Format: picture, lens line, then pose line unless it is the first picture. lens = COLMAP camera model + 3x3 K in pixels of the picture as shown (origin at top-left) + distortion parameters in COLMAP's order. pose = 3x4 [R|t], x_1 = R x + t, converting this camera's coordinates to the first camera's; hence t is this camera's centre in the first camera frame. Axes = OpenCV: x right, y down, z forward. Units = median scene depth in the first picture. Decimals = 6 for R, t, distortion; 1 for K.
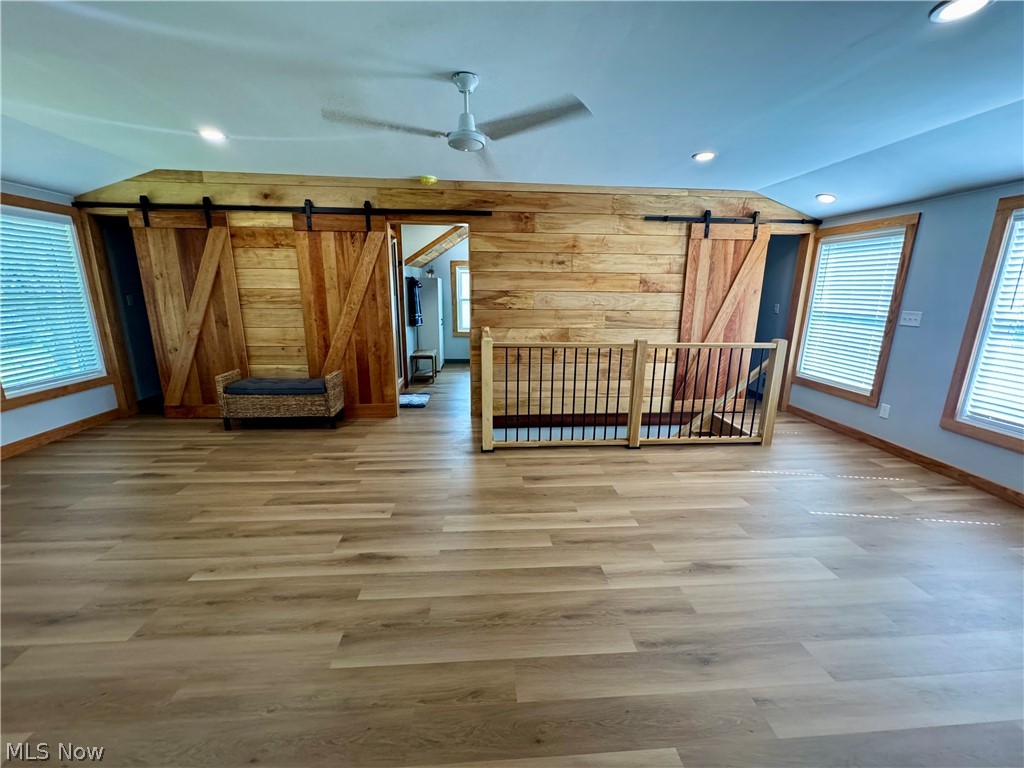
lens RADIAL K [[408.5, 0, 512.3], [0, 408.5, 385.3], [0, 0, 1]] dist [-0.001113, -0.000076]
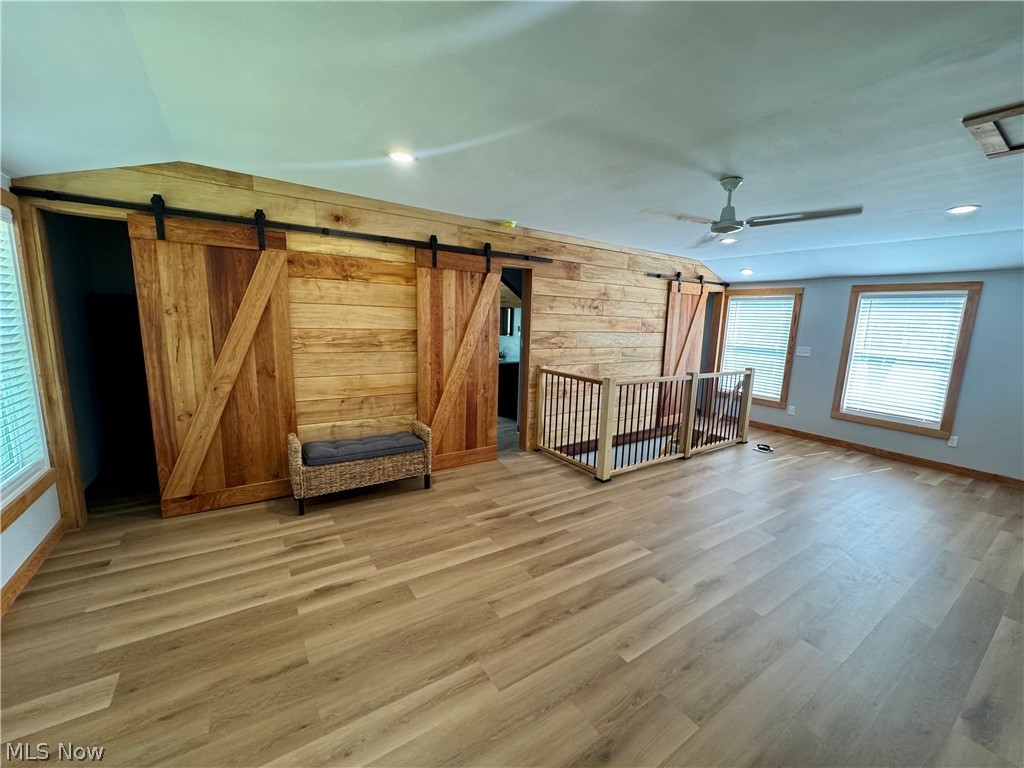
lens RADIAL K [[409.7, 0, 512.4], [0, 409.7, 384.1], [0, 0, 1]] dist [-0.002132, -0.000061]
pose [[0.873169, -0.059102, 0.483821, -0.701183], [0.089694, 0.995153, -0.040309, -0.064493], [-0.479094, 0.078592, 0.874238, 0.132350]]
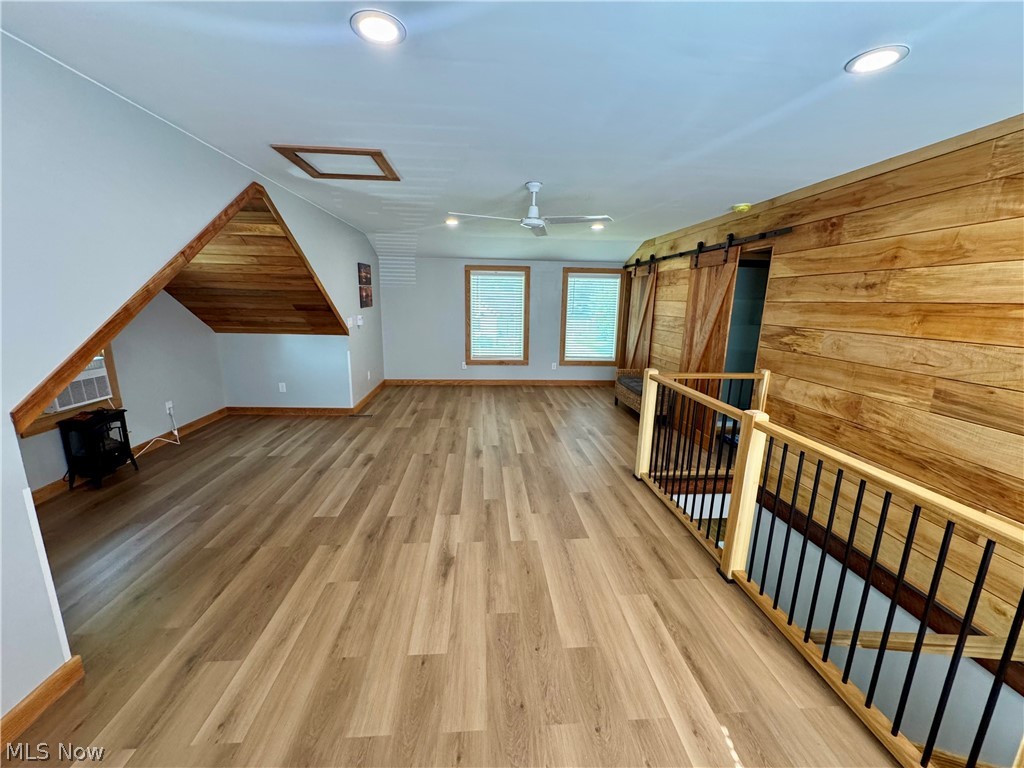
lens RADIAL K [[409.7, 0, 512.4], [0, 409.7, 384.1], [0, 0, 1]] dist [-0.002132, -0.000061]
pose [[-0.004762, 0.191694, -0.981443, 0.797711], [-0.252630, 0.949387, 0.186659, -0.153059], [0.967551, 0.248831, 0.043906, 0.532075]]
